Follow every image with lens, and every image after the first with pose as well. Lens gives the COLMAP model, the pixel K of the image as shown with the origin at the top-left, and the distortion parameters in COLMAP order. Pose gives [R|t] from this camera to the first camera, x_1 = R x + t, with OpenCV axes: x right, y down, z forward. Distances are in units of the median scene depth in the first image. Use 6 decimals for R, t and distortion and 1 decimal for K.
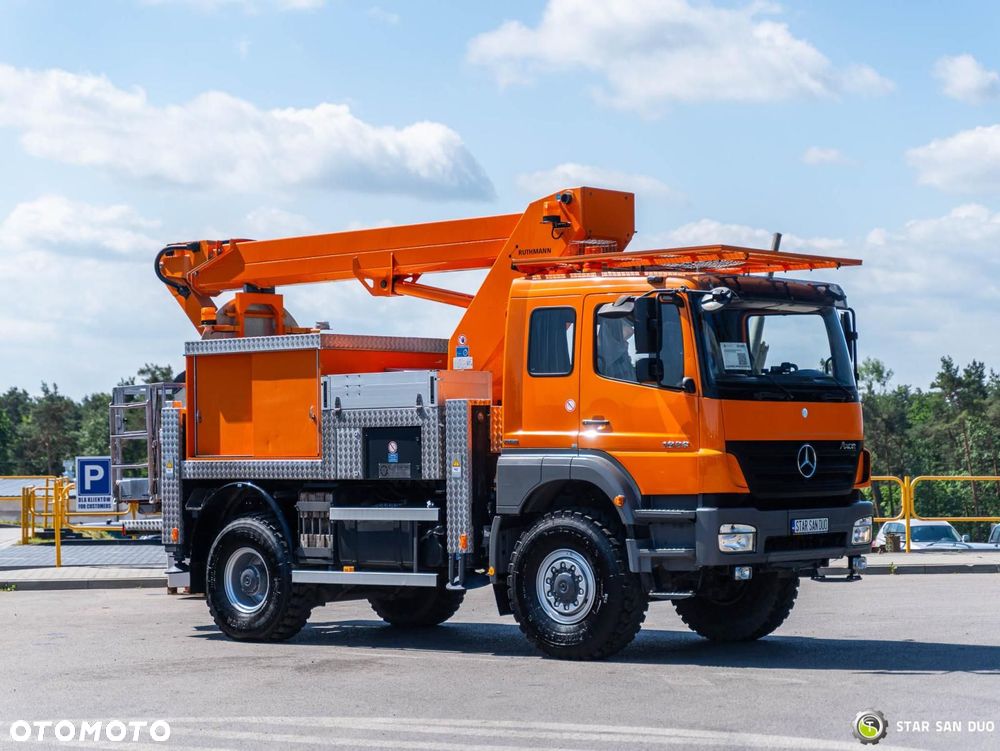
lens RADIAL K [[2206.4, 0, 480.1], [0, 2206.4, 377.7], [0, 0, 1]] dist [-0.045628, -0.222729]
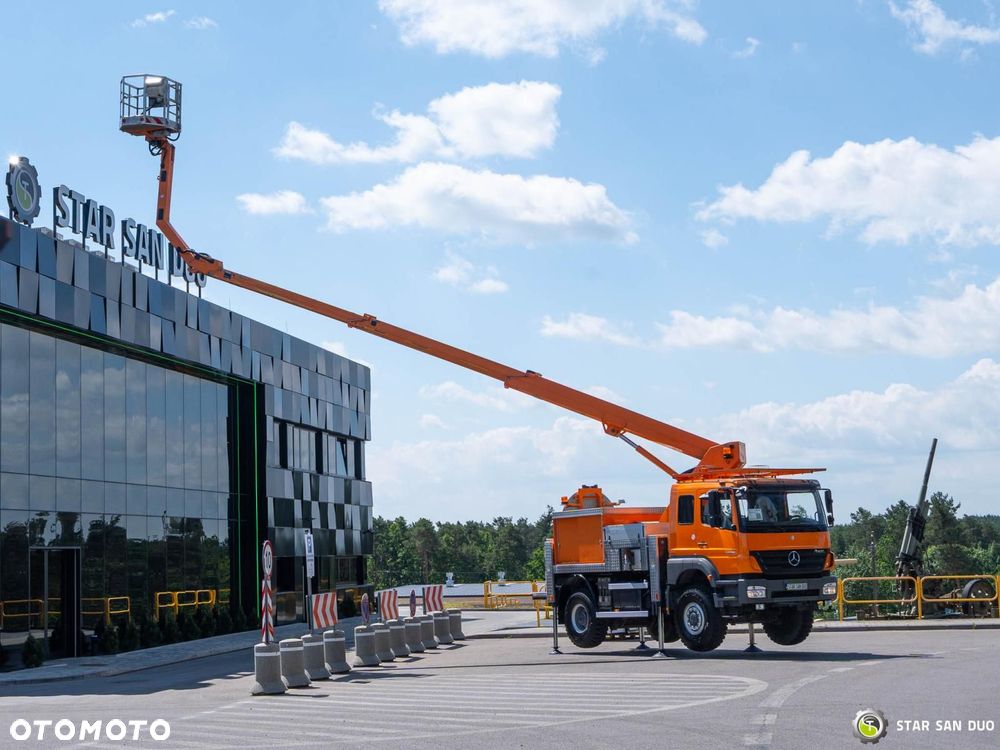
lens RADIAL K [[1612.5, 0, 471.0], [0, 1612.5, 373.9], [0, 0, 1]] dist [0.046514, 0.054434]
pose [[0.954765, -0.060951, -0.291049, 0.315387], [0.036945, 0.995498, -0.087282, -0.018465], [0.295058, 0.072581, 0.952718, -0.699634]]
